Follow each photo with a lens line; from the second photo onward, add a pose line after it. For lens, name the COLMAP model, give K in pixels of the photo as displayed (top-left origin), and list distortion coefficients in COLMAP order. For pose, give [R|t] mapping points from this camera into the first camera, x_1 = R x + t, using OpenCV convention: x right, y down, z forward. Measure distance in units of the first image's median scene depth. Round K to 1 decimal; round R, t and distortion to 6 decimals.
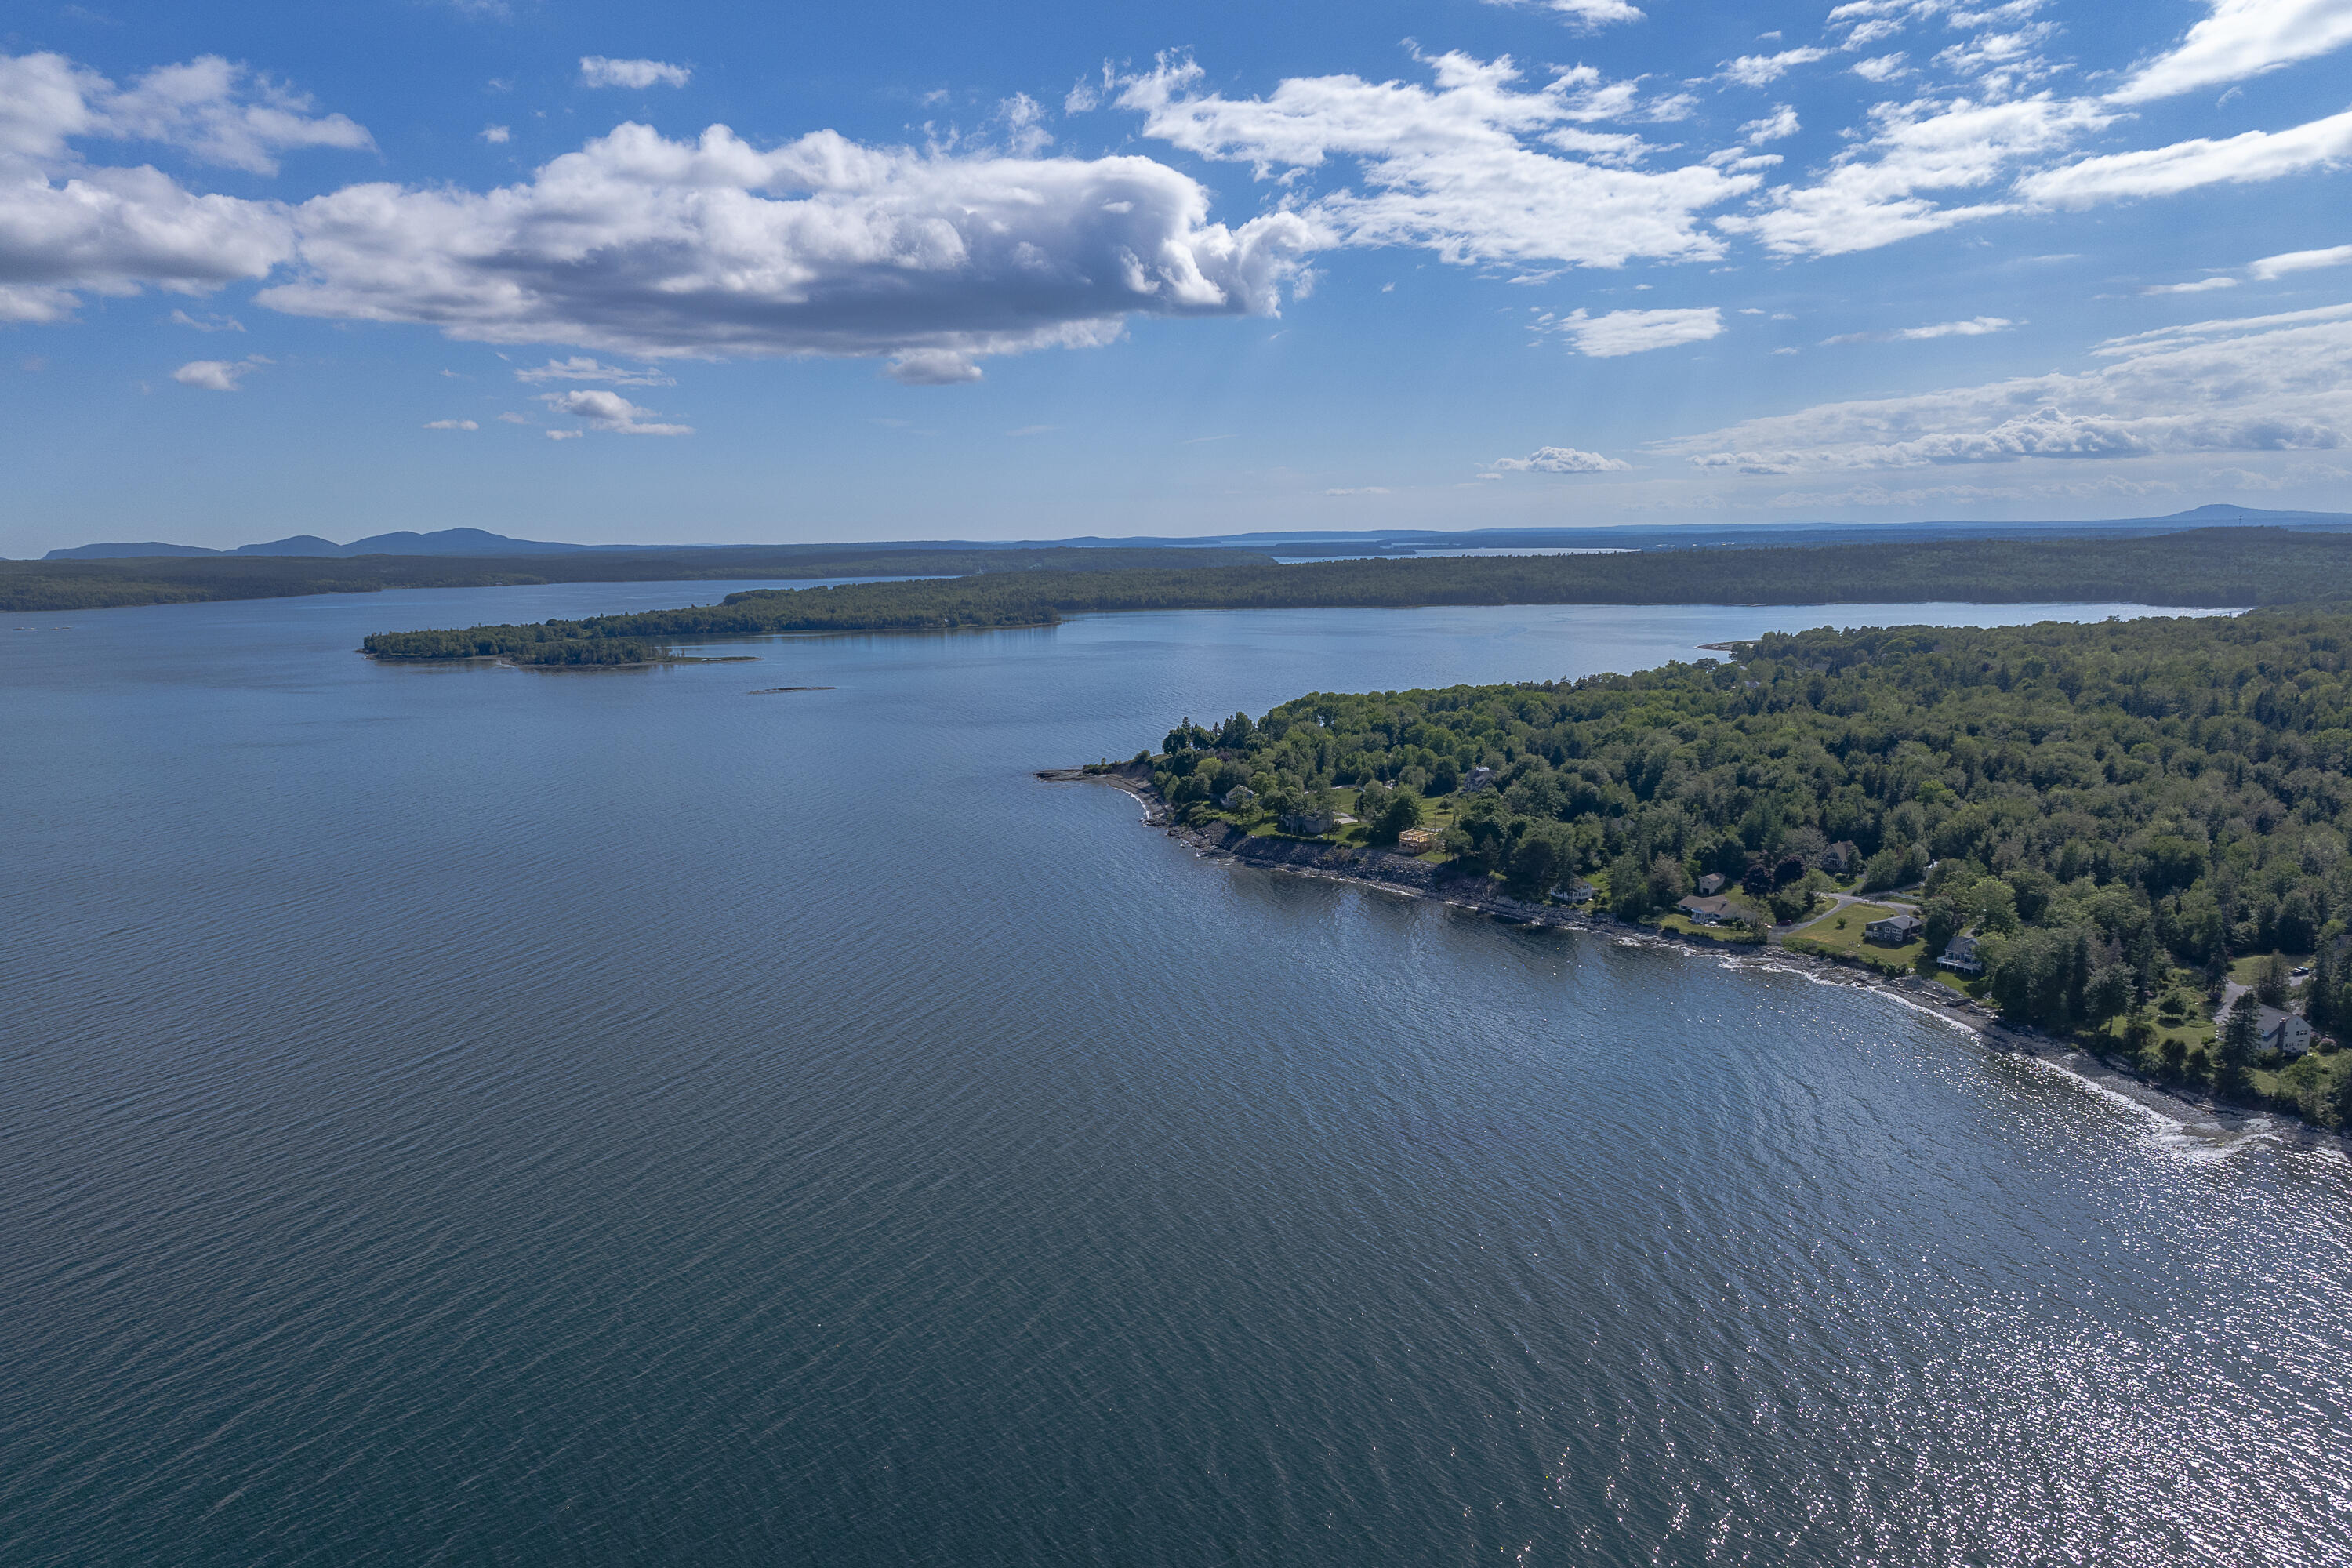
lens RADIAL K [[1677.8, 0, 1176.4], [0, 1677.8, 835.0], [0, 0, 1]] dist [0.018663, -0.035615]
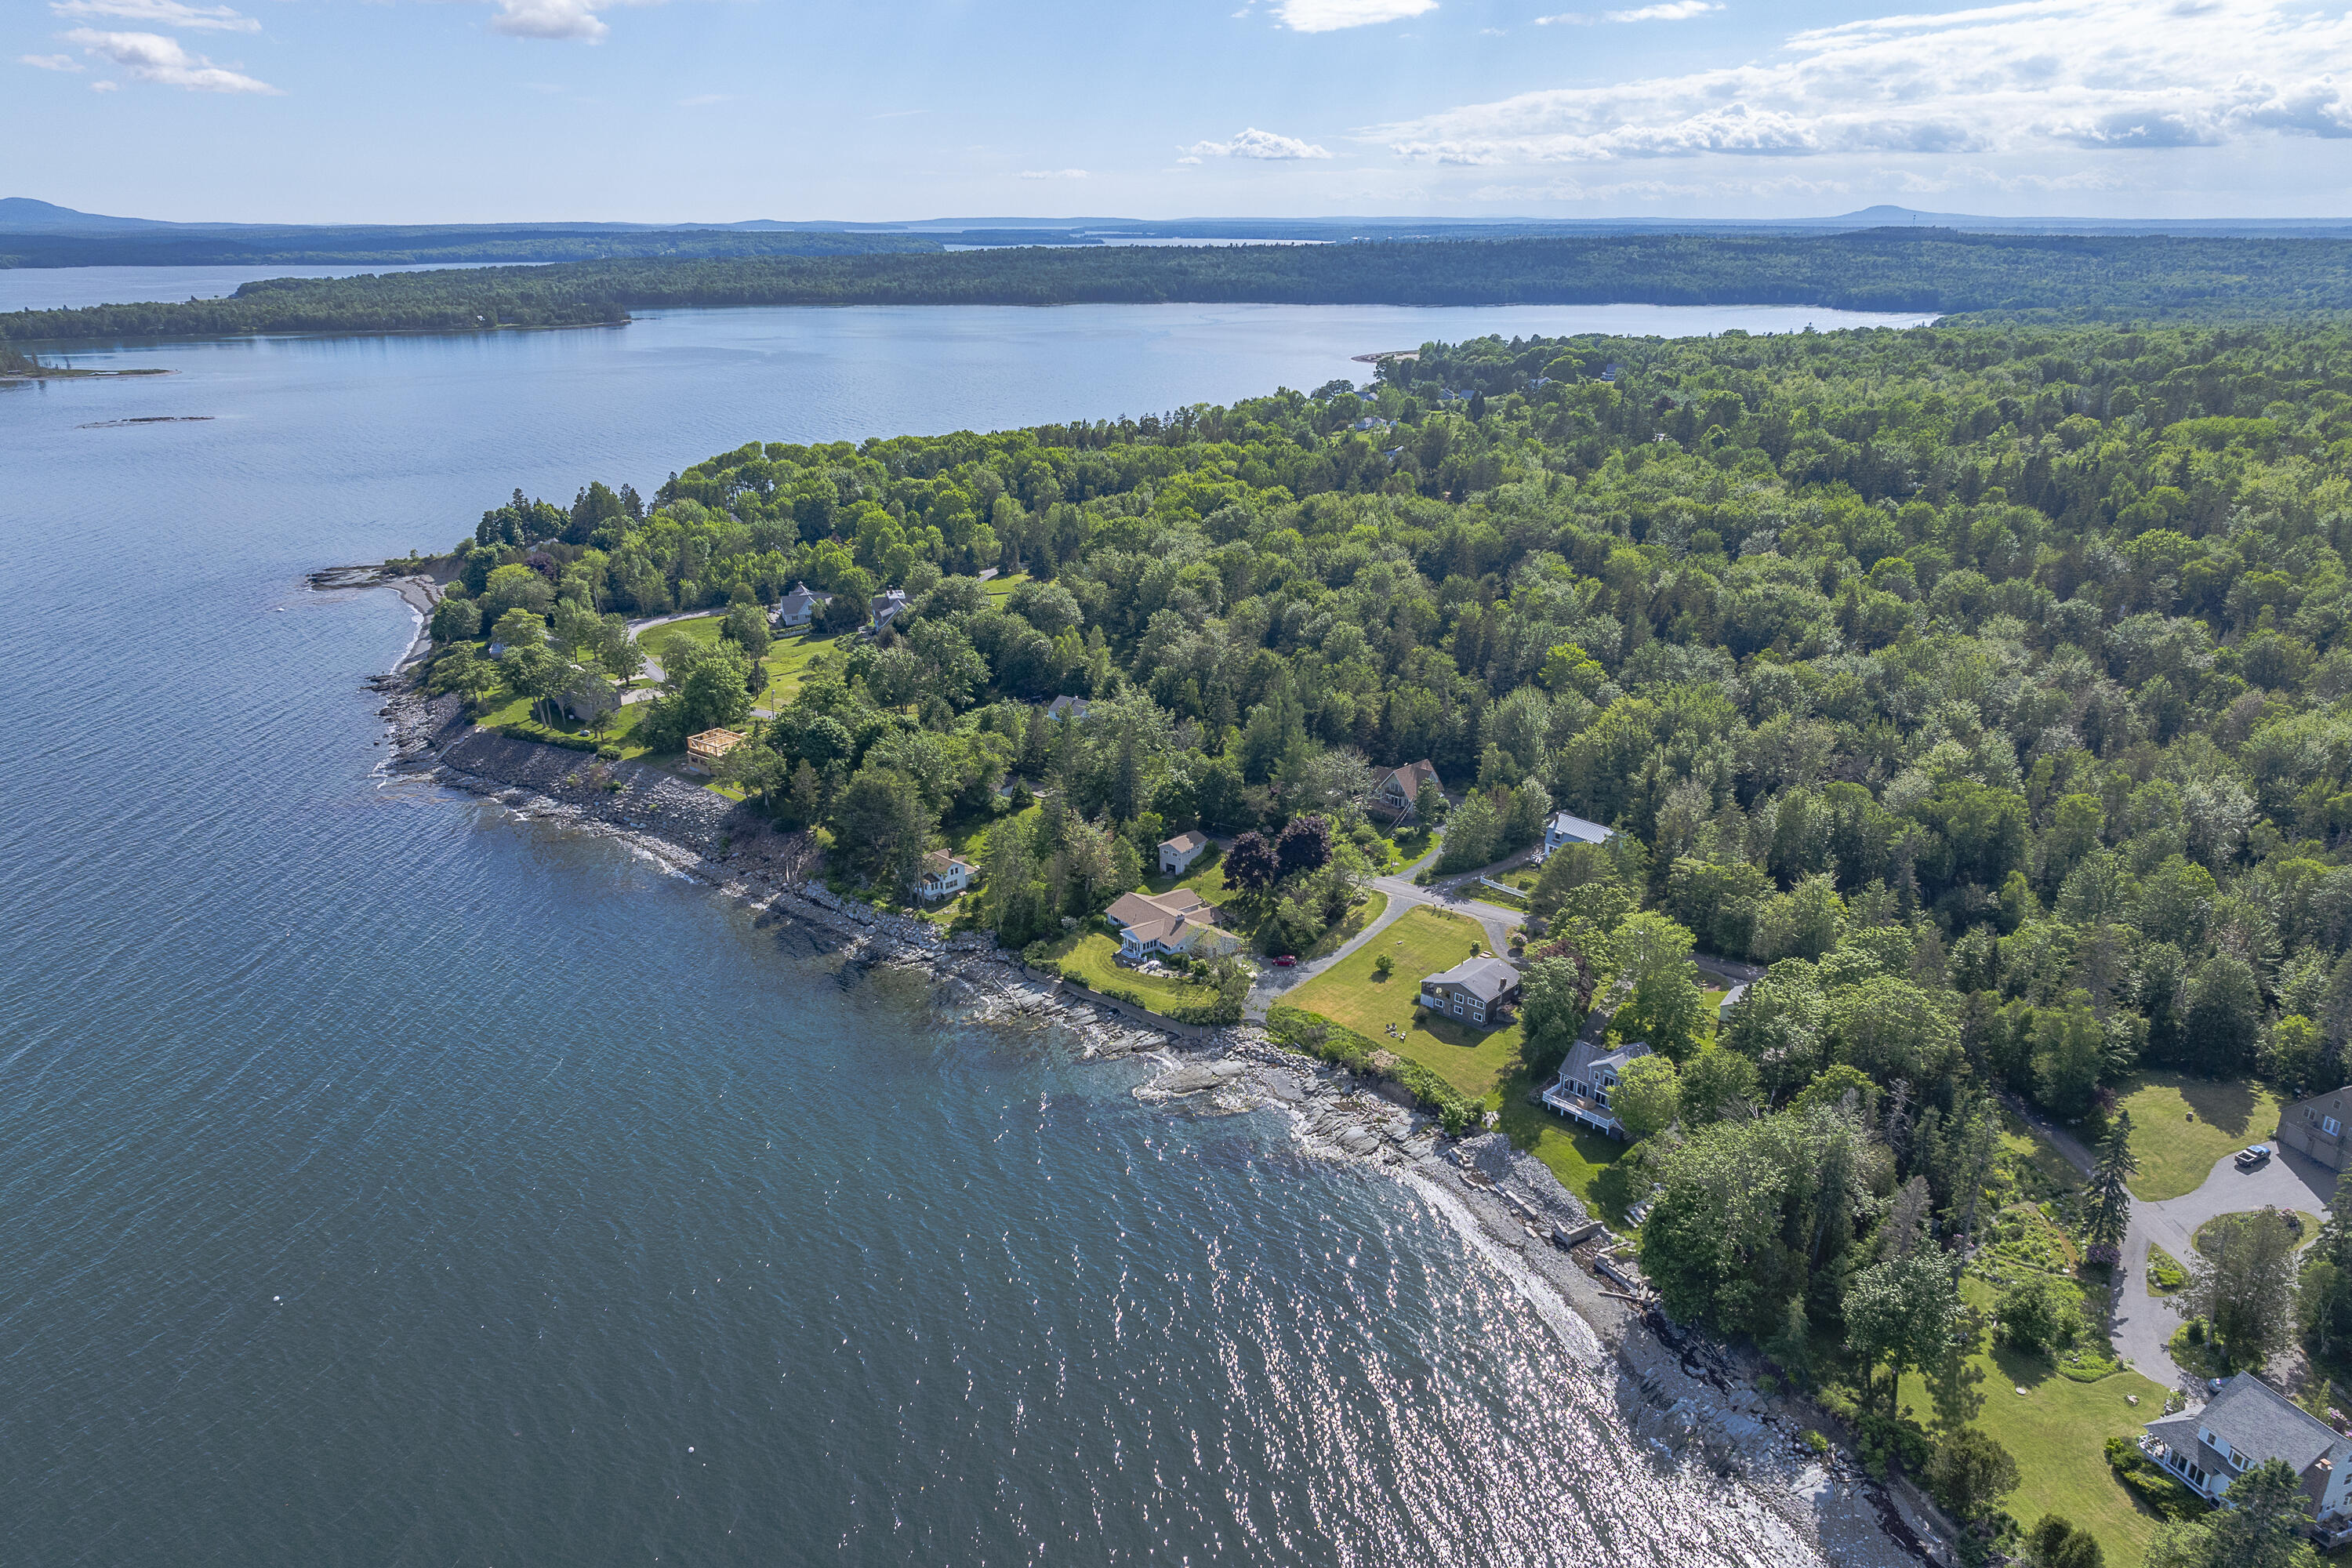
lens RADIAL K [[1677.8, 0, 1176.4], [0, 1677.8, 835.0], [0, 0, 1]] dist [0.018663, -0.035615]
pose [[0.985272, -0.045044, 0.164954, 0.207523], [0.016047, 0.984780, 0.173061, -0.066923], [-0.170239, -0.167865, 0.971000, 0.426891]]
